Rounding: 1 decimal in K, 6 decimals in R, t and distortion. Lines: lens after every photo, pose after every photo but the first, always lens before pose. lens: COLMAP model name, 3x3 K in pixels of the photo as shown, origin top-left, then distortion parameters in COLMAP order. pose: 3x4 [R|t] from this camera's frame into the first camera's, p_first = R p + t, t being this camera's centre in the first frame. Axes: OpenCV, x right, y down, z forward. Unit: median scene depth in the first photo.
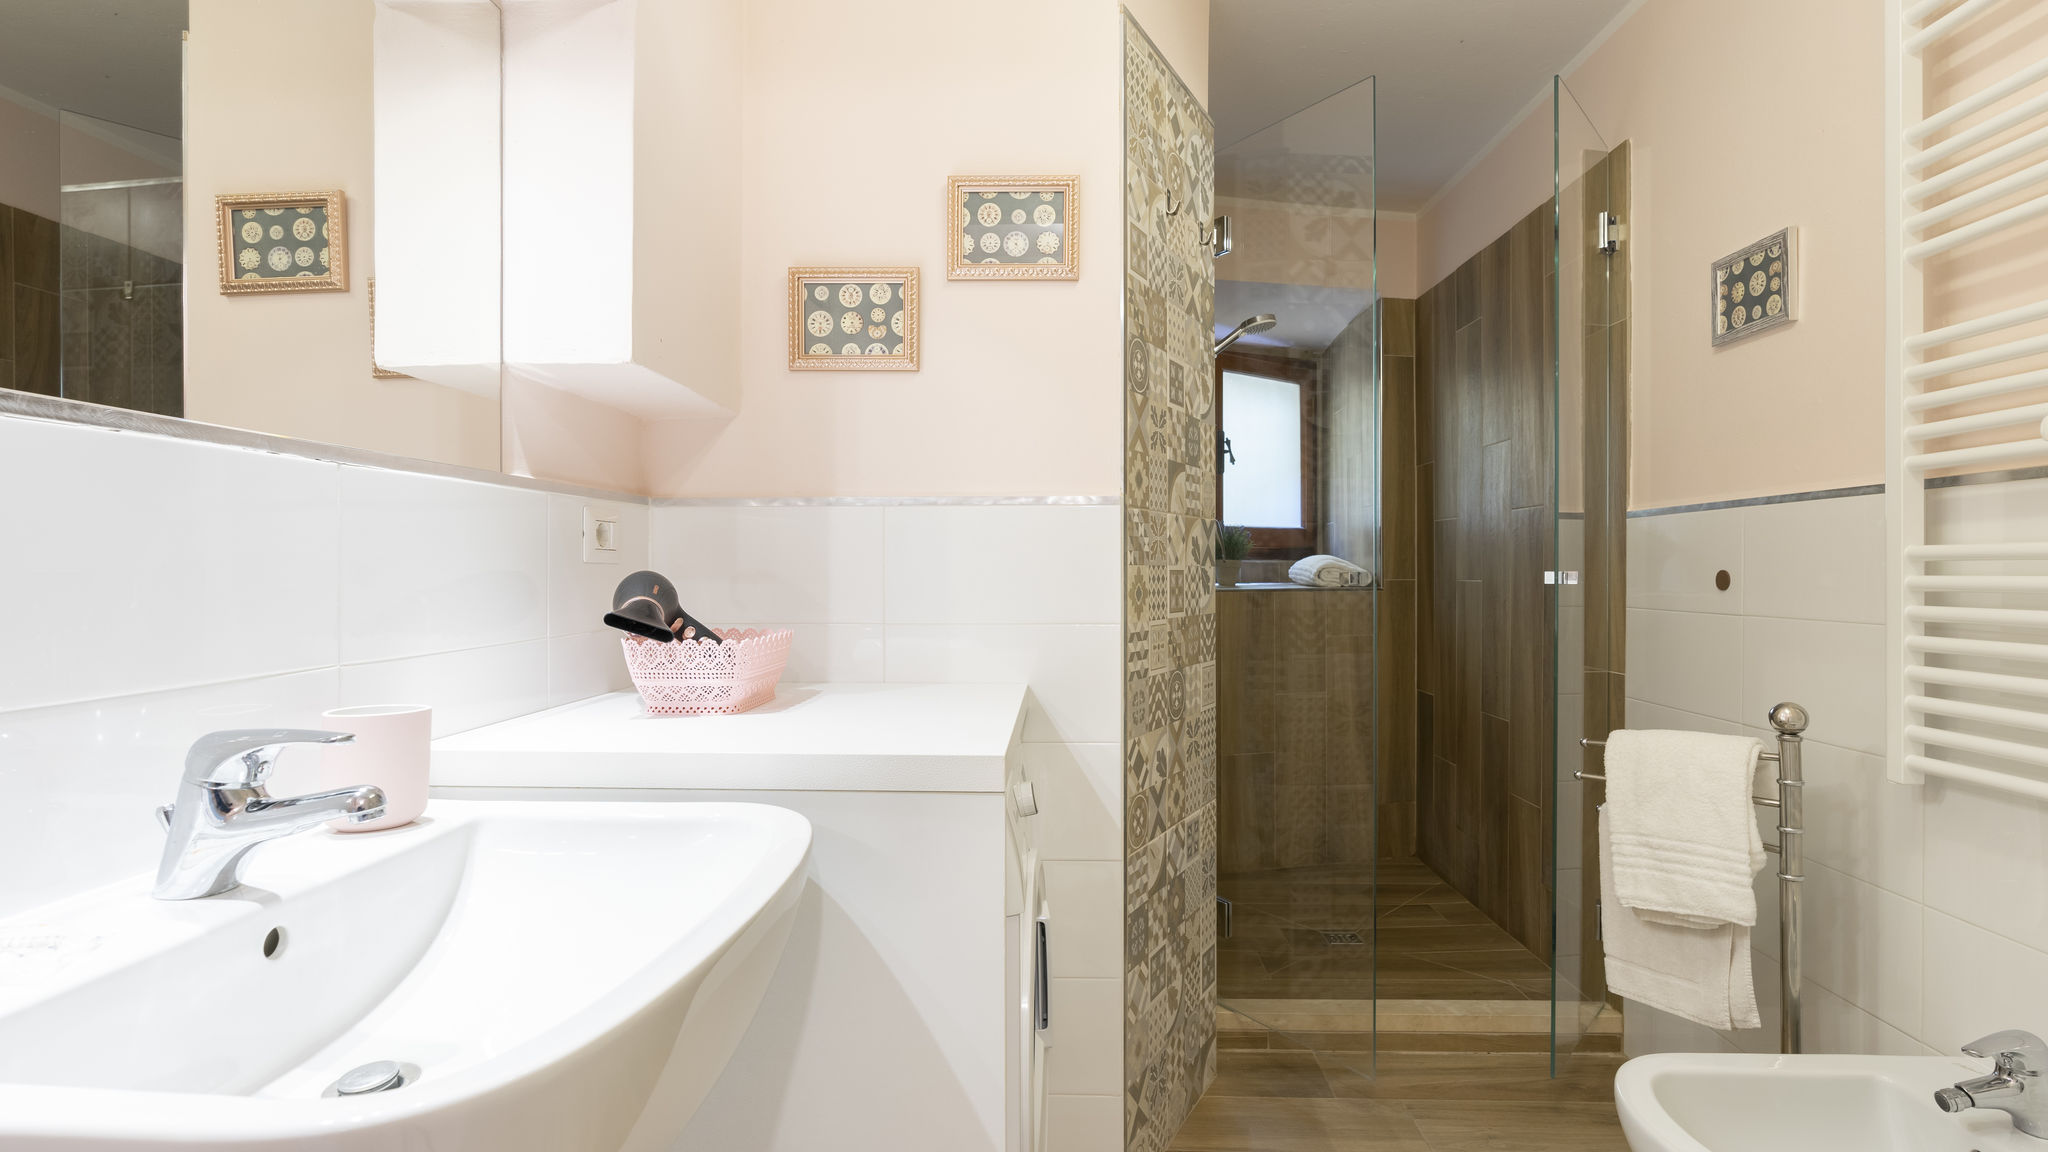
lens RADIAL K [[1003.7, 0, 1028.3], [0, 1003.7, 562.3], [0, 0, 1]] dist [-0.017197, 0.000044]
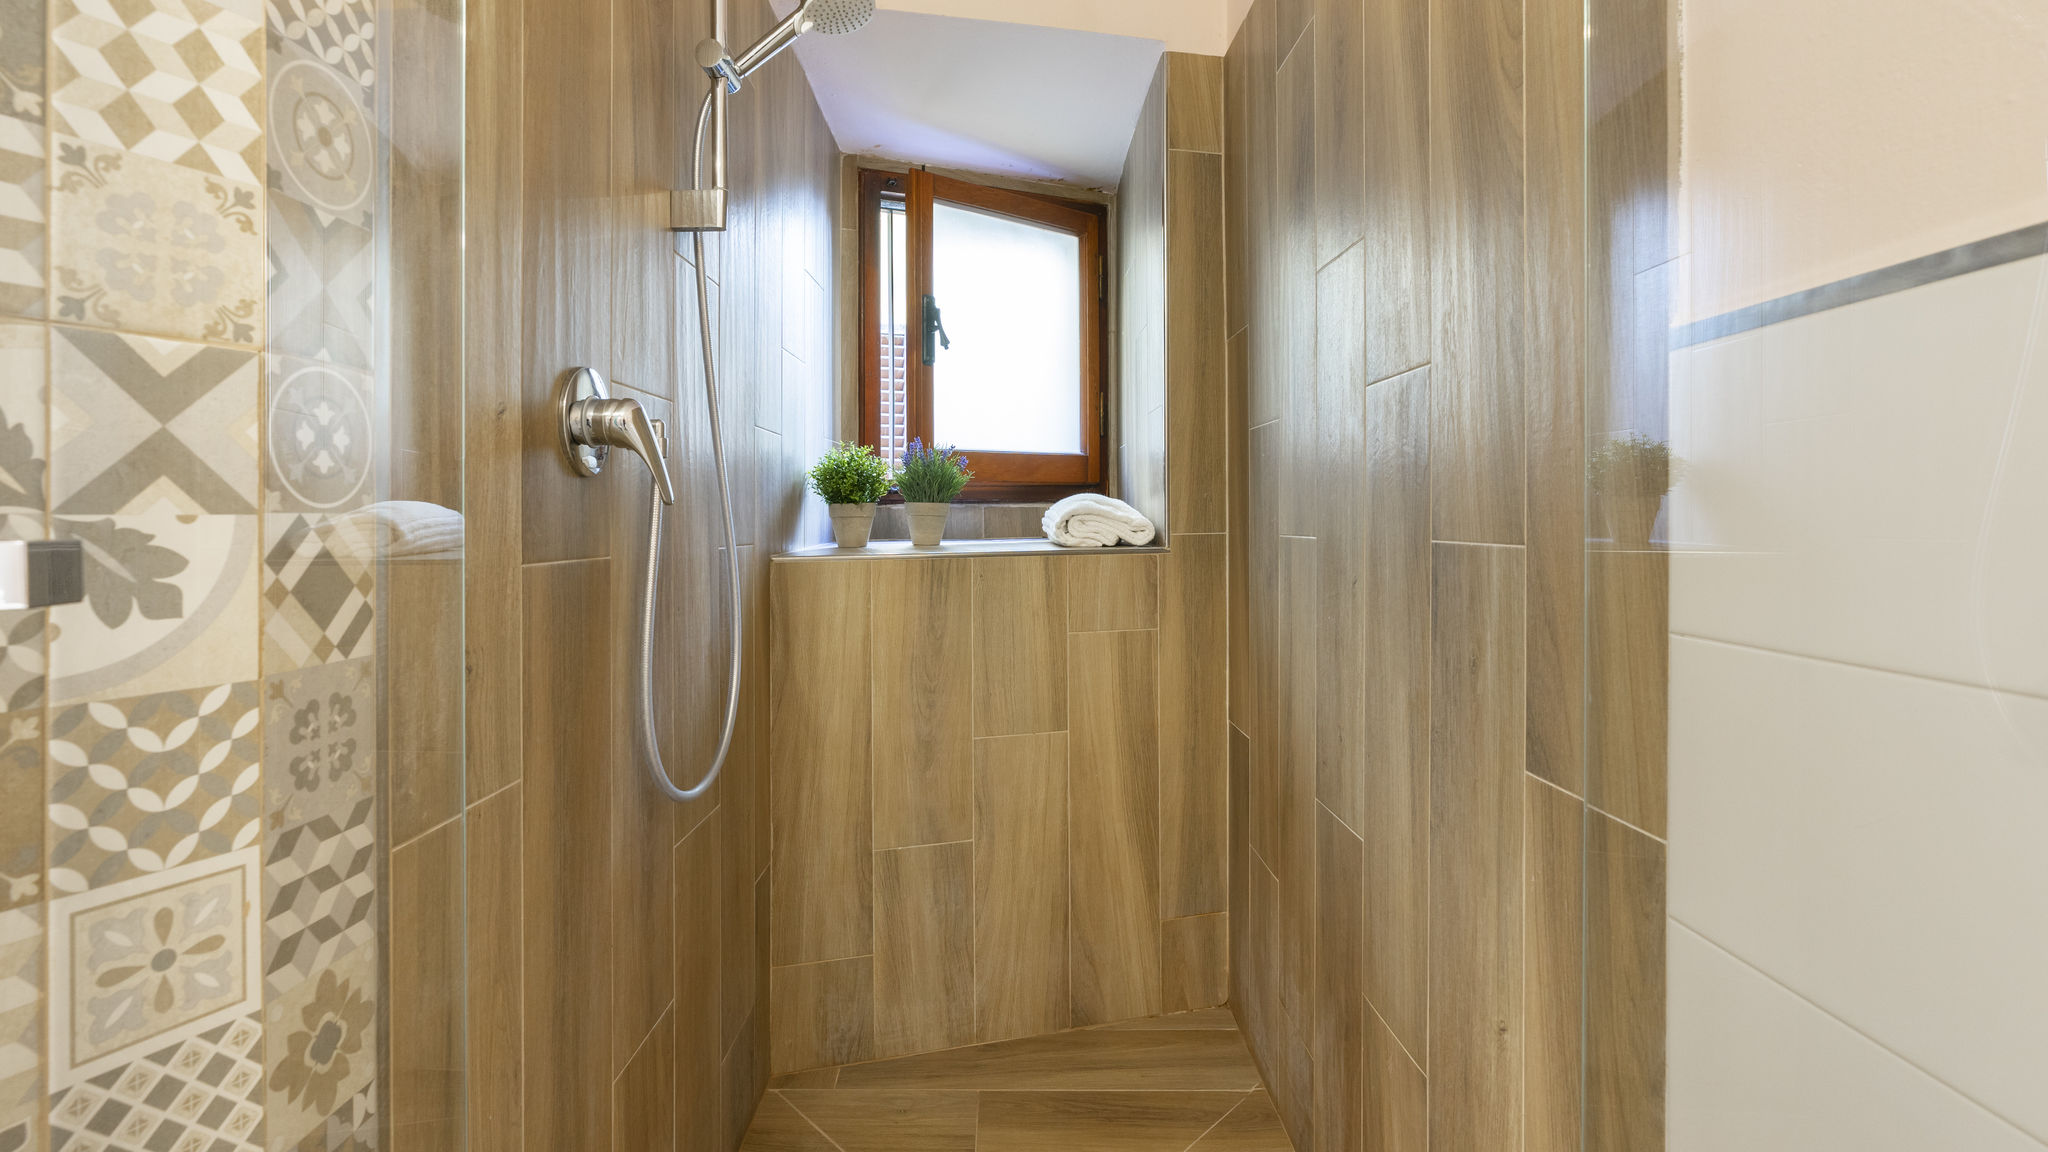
lens RADIAL K [[969.1, 0, 983.6], [0, 969.1, 514.0], [0, 0, 1]] dist [-0.021203, 0.000743]
pose [[0.999700, -0.007151, 0.023410, 0.461220], [0.007081, 0.999970, 0.003068, 0.005572], [-0.023431, -0.002902, 0.999721, 0.868641]]
